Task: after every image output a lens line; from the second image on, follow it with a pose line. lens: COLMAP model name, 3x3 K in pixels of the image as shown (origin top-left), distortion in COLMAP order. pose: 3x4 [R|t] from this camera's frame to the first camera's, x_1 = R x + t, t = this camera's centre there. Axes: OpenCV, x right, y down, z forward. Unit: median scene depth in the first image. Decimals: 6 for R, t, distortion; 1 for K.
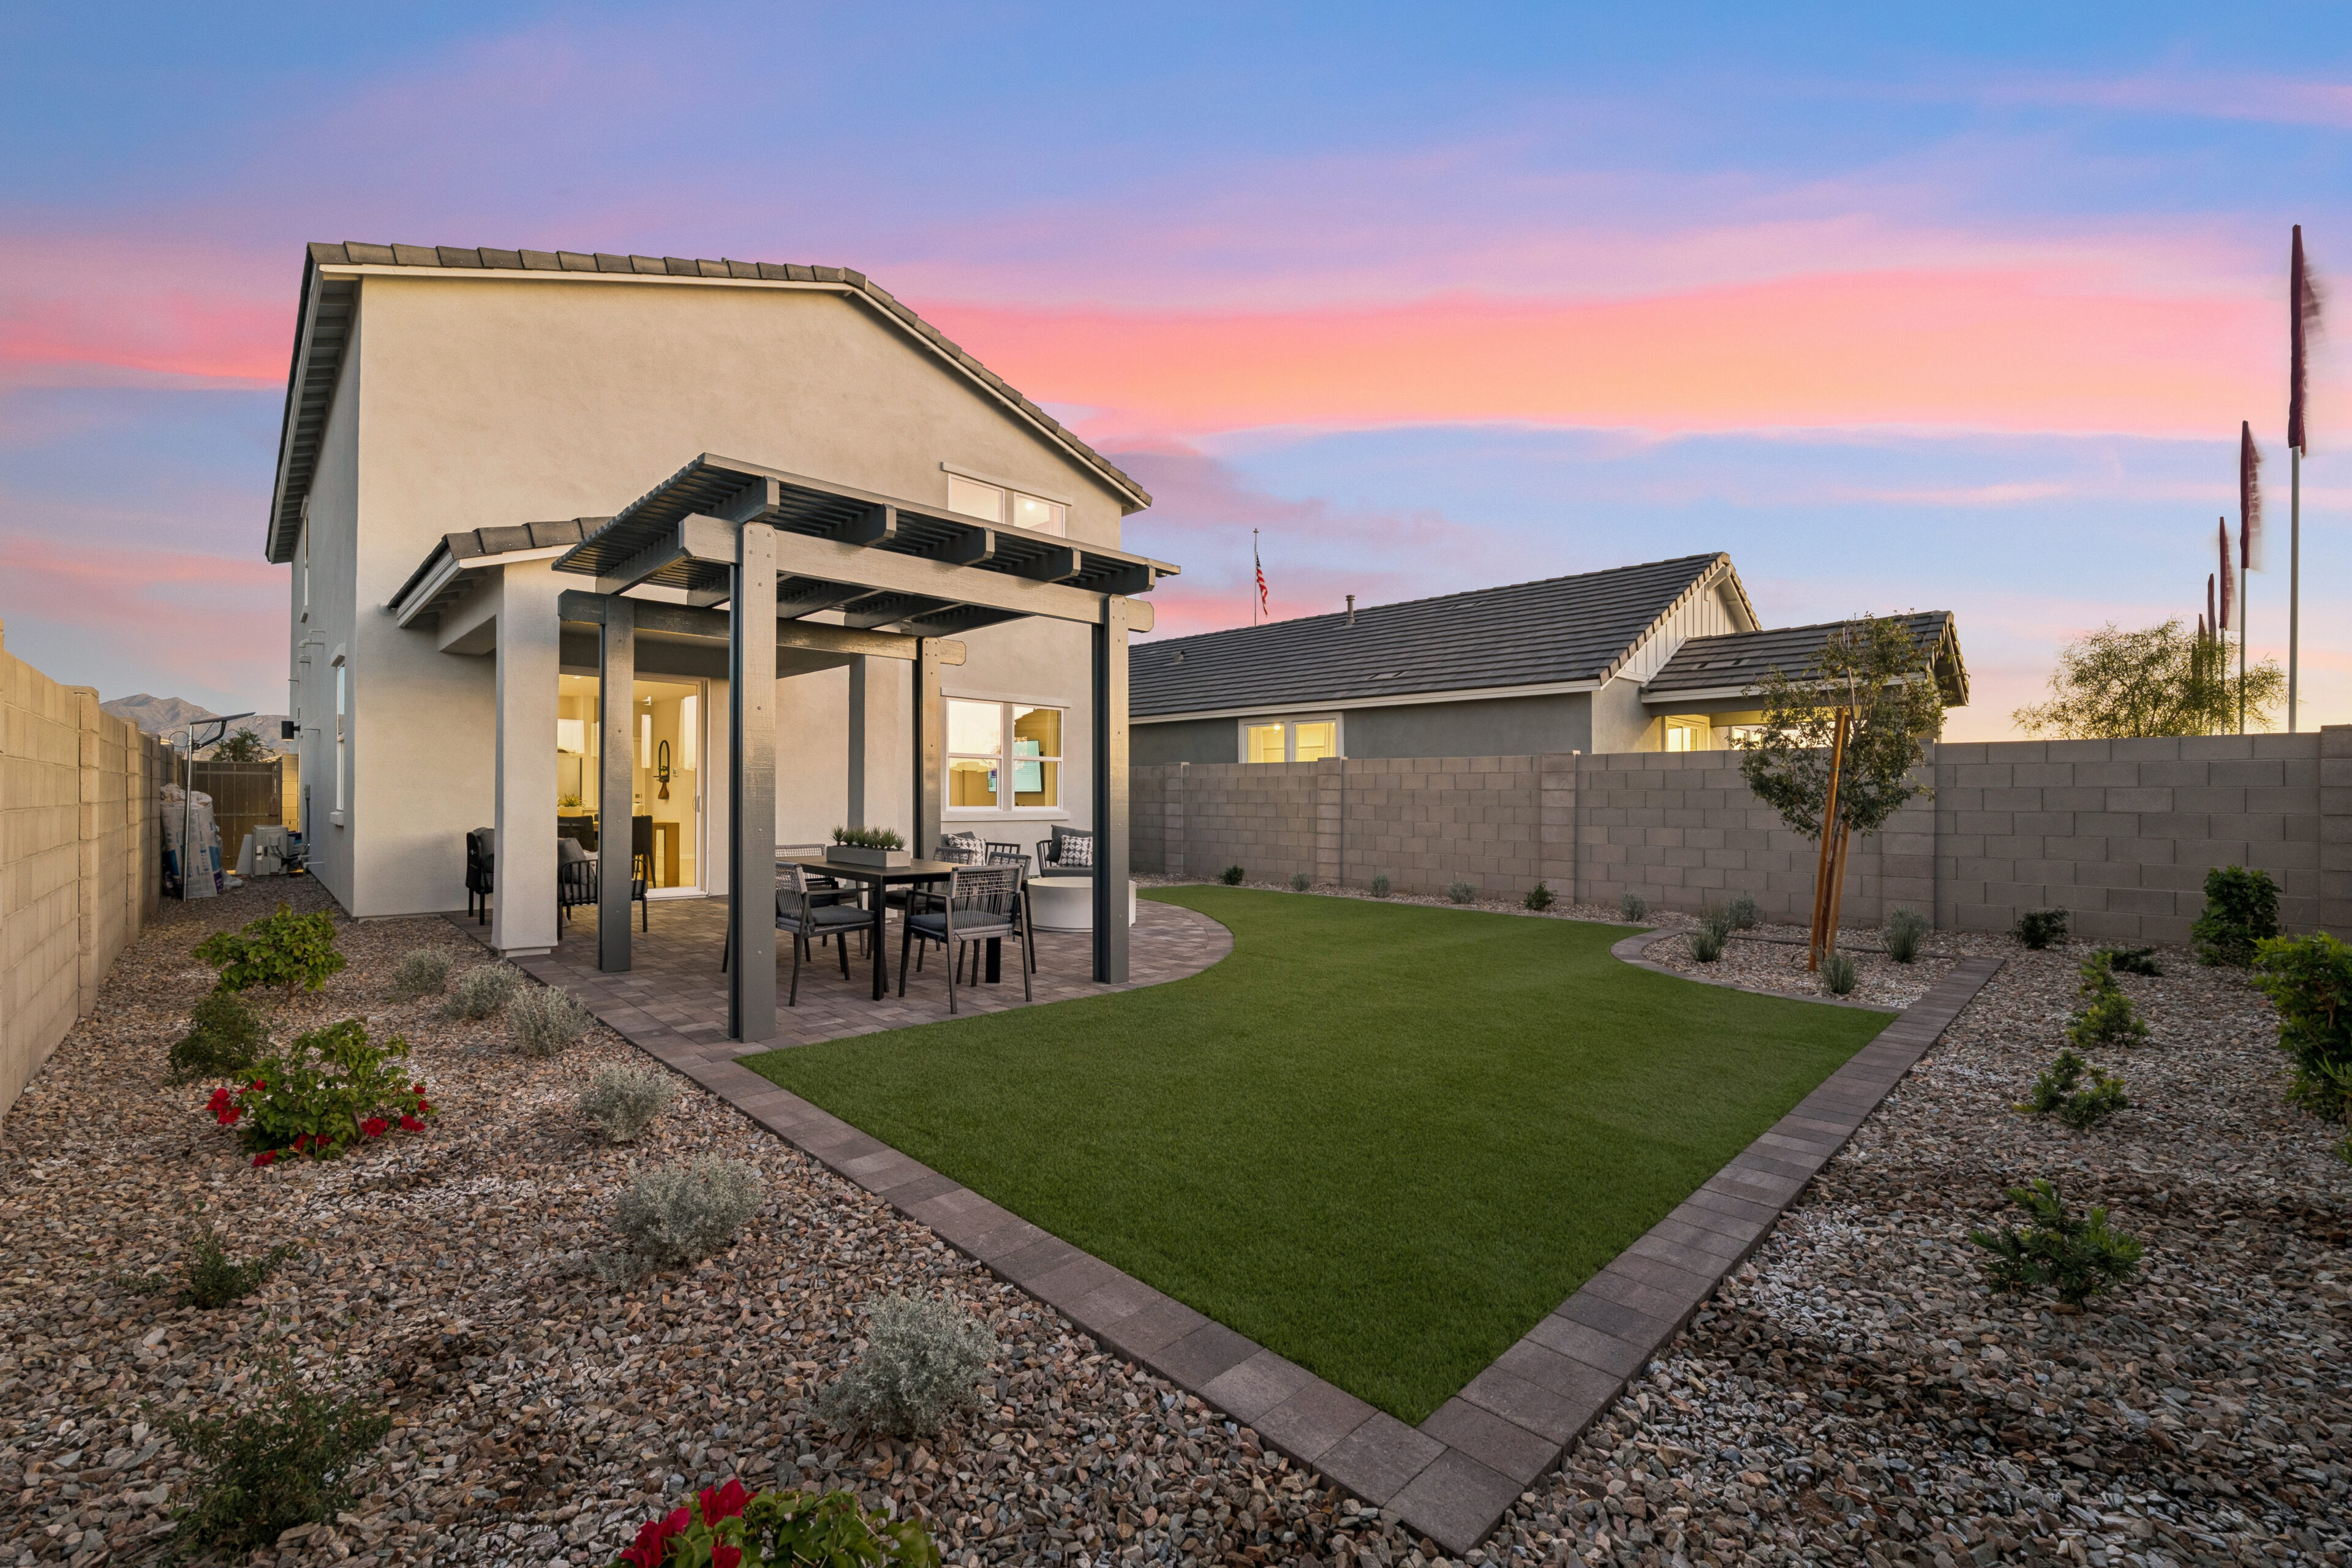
lens RADIAL K [[966.3, 0, 1186.6], [0, 966.3, 797.2], [0, 0, 1]] dist [-0.012570, -0.000118]
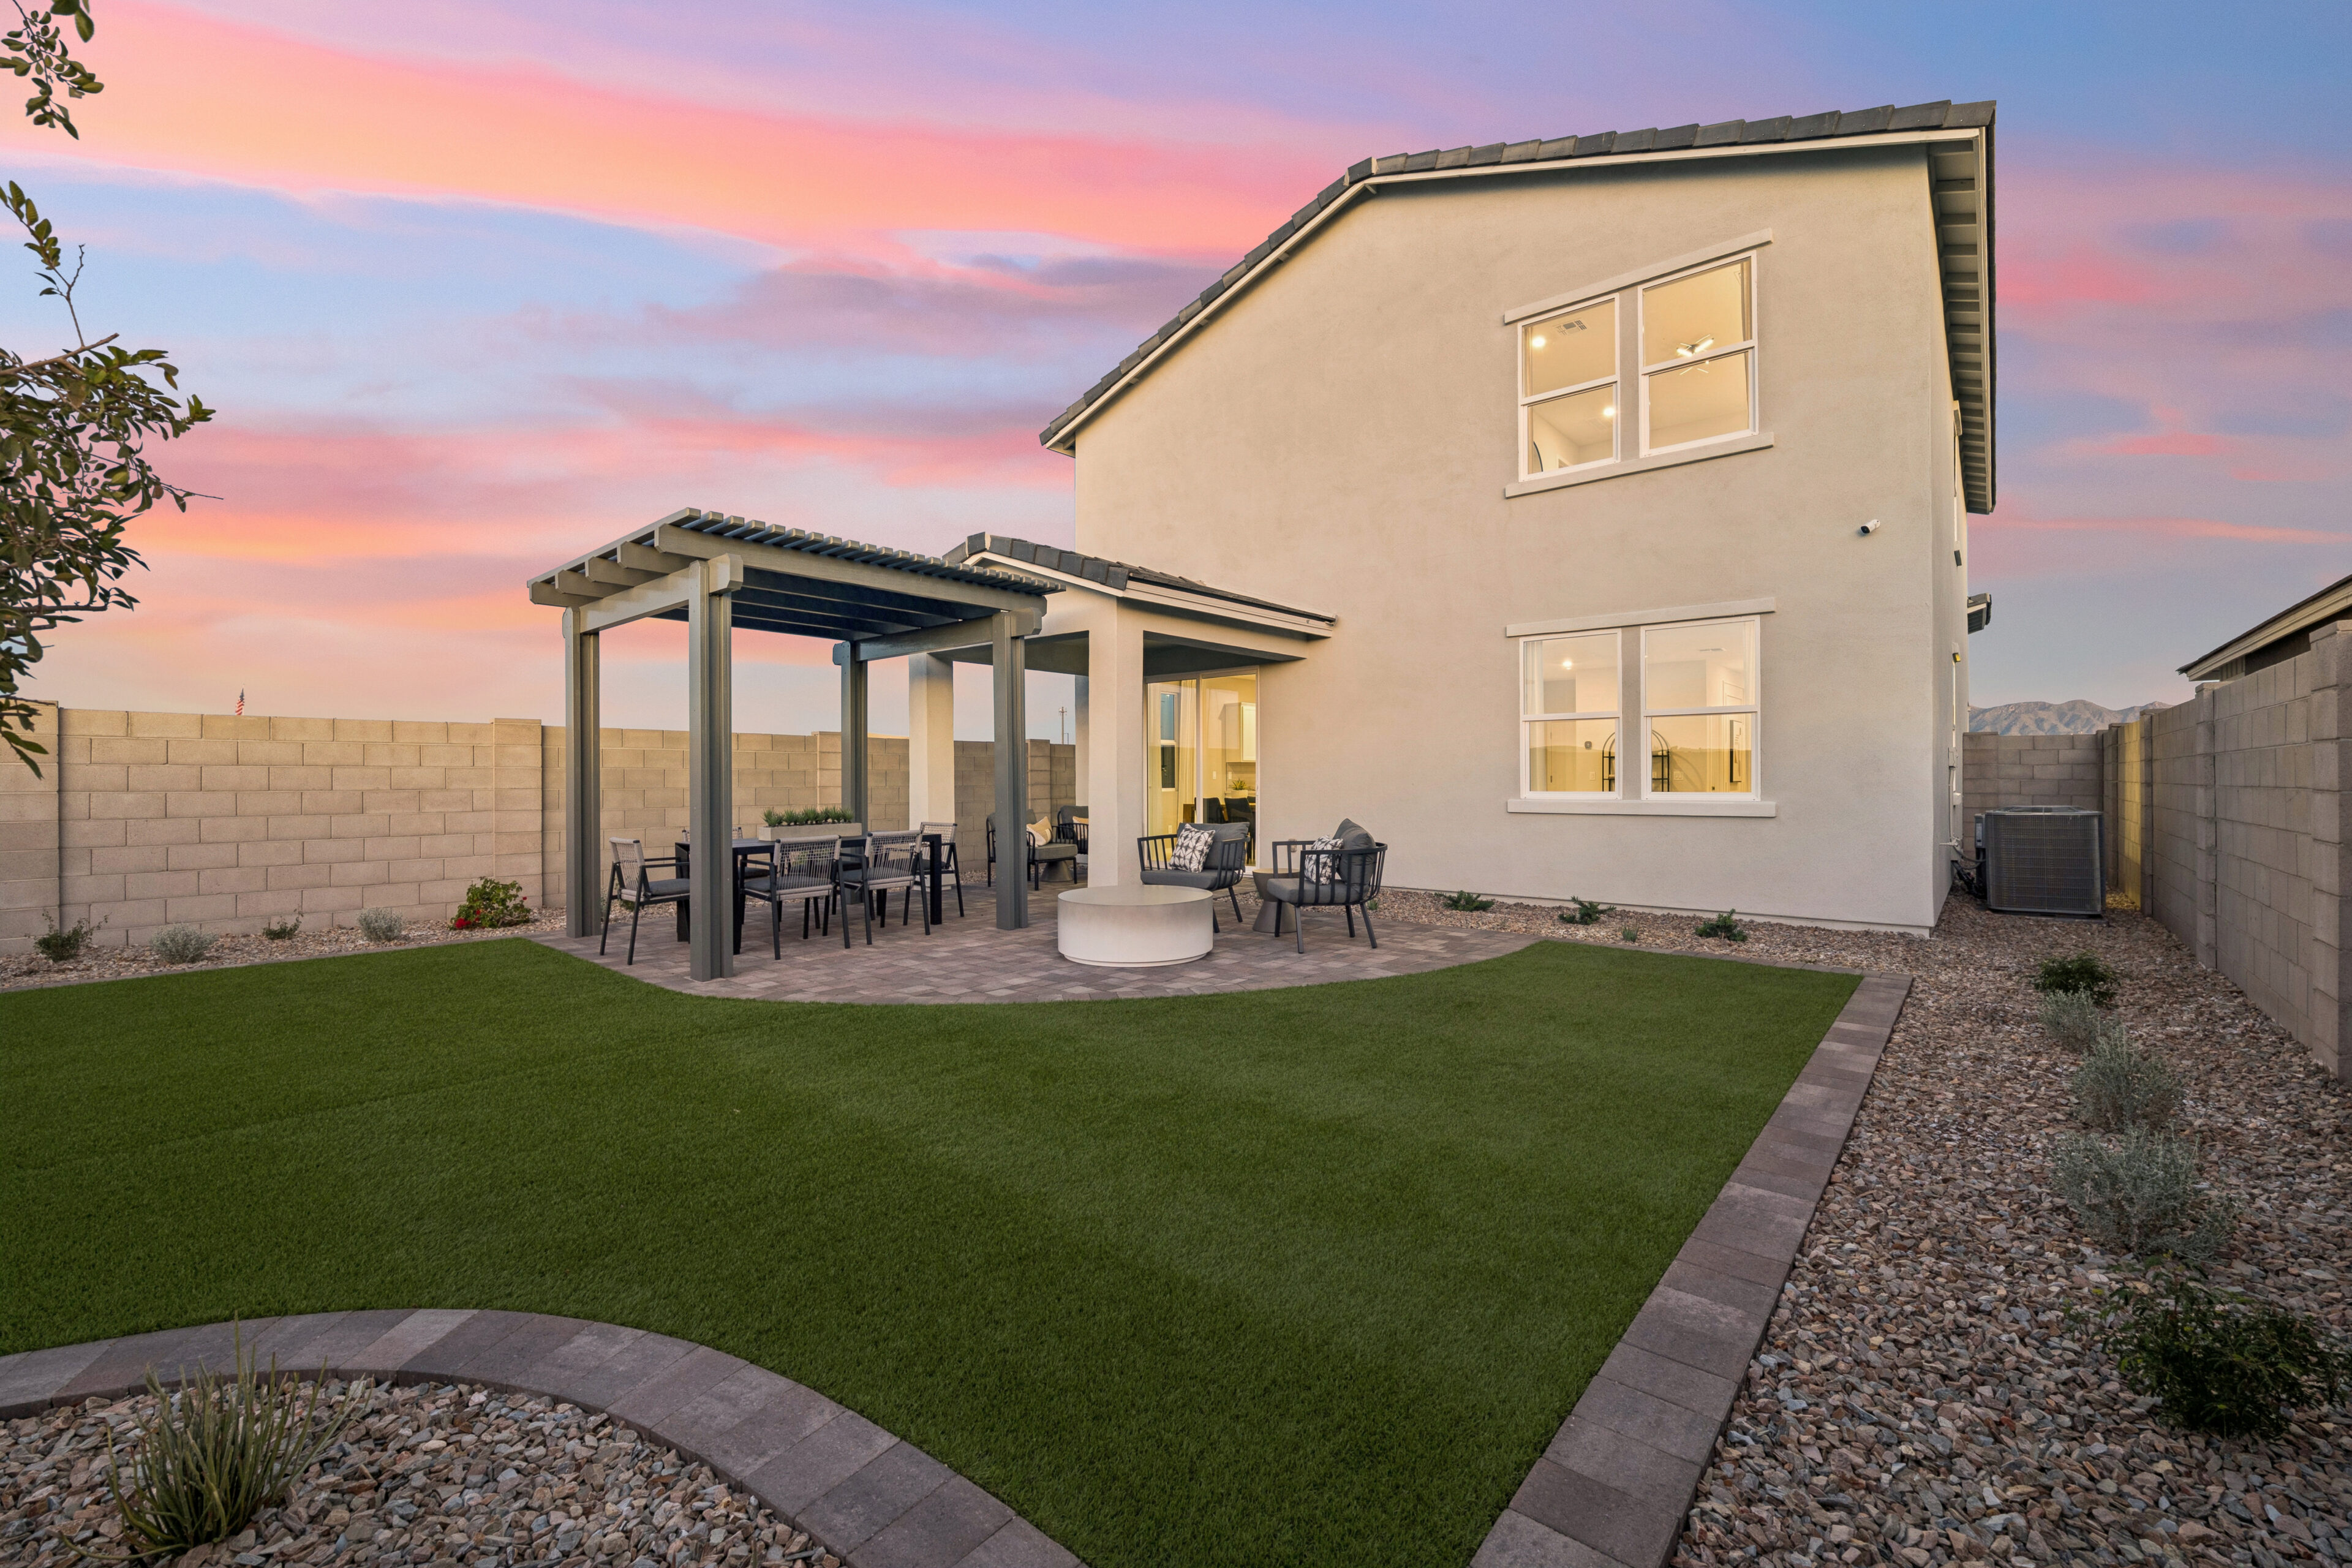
lens RADIAL K [[966.3, 0, 1186.1], [0, 966.3, 776.6], [0, 0, 1]] dist [-0.012570, -0.000118]
pose [[0.074851, -0.010924, -0.997135, 0.435630], [0.005727, 0.999928, -0.010525, 0.005726], [0.997178, -0.004923, 0.074908, 0.694545]]
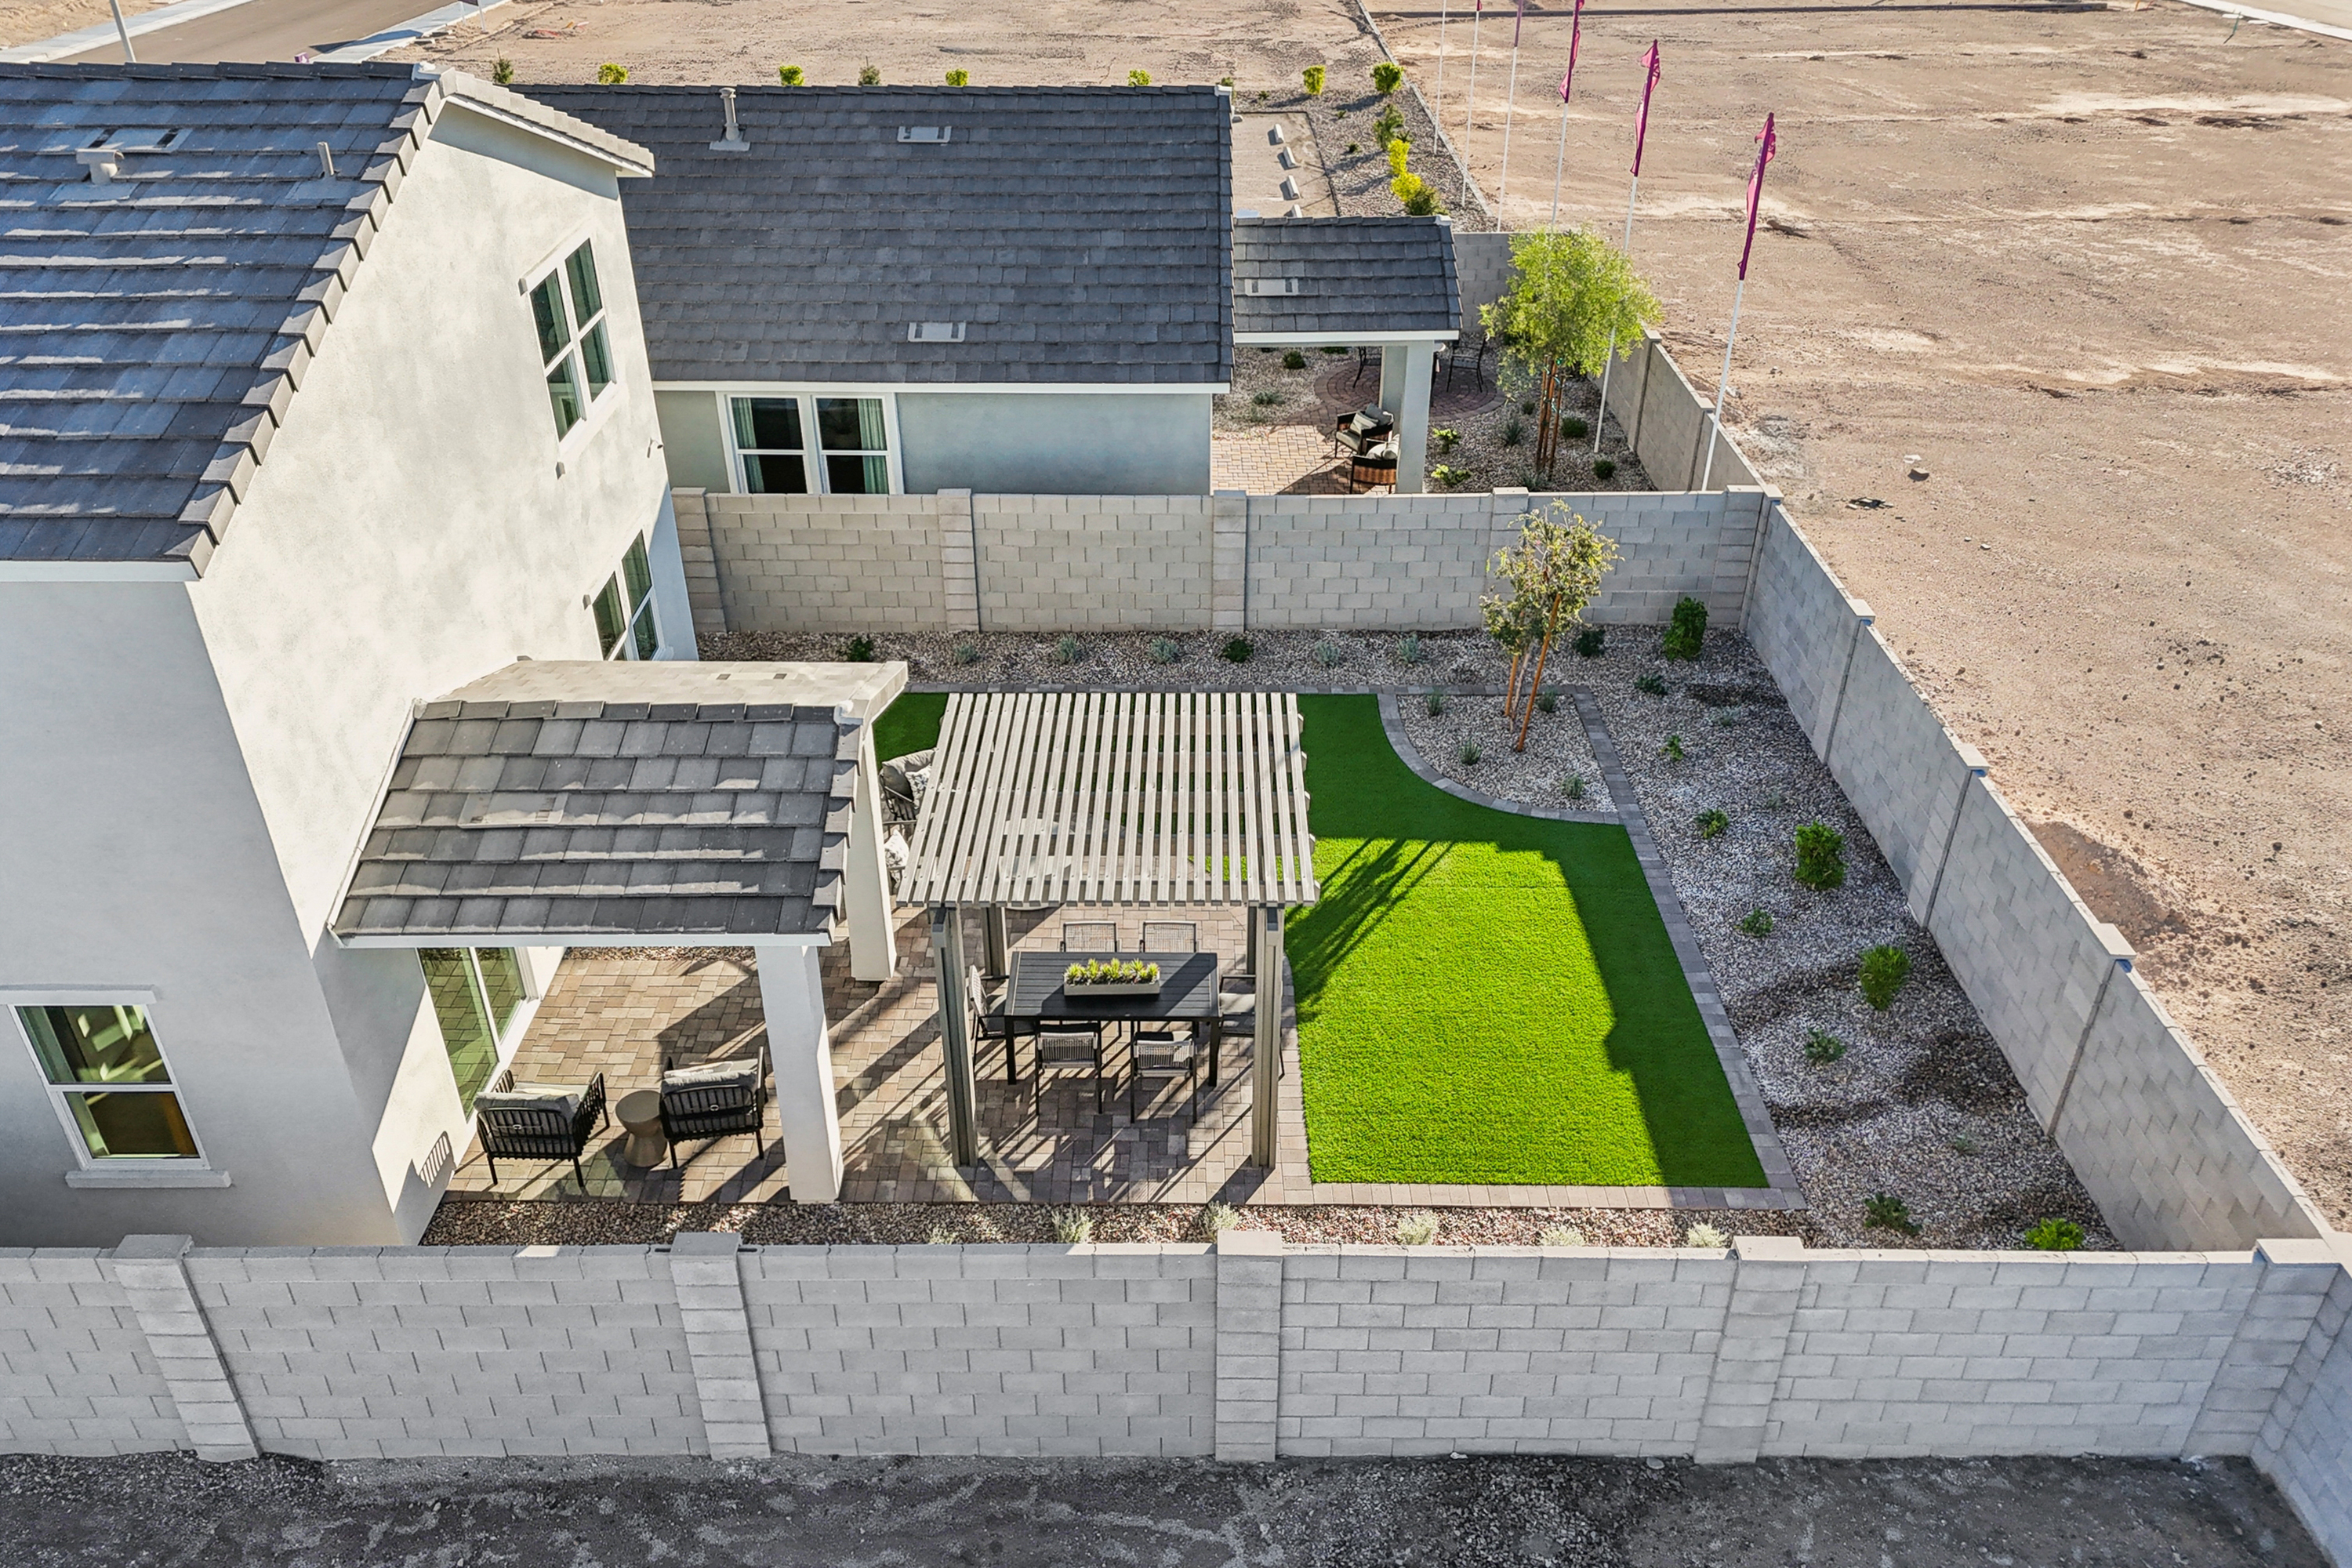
lens RADIAL K [[1716.5, 0, 1181.0], [0, 1716.5, 787.3], [0, 0, 1]] dist [0.005656, 0.000252]
pose [[0.717626, -0.365597, 0.592750, -0.745297], [0.005043, 0.853833, 0.520522, -0.649999], [-0.696411, -0.370551, 0.614576, -0.165621]]
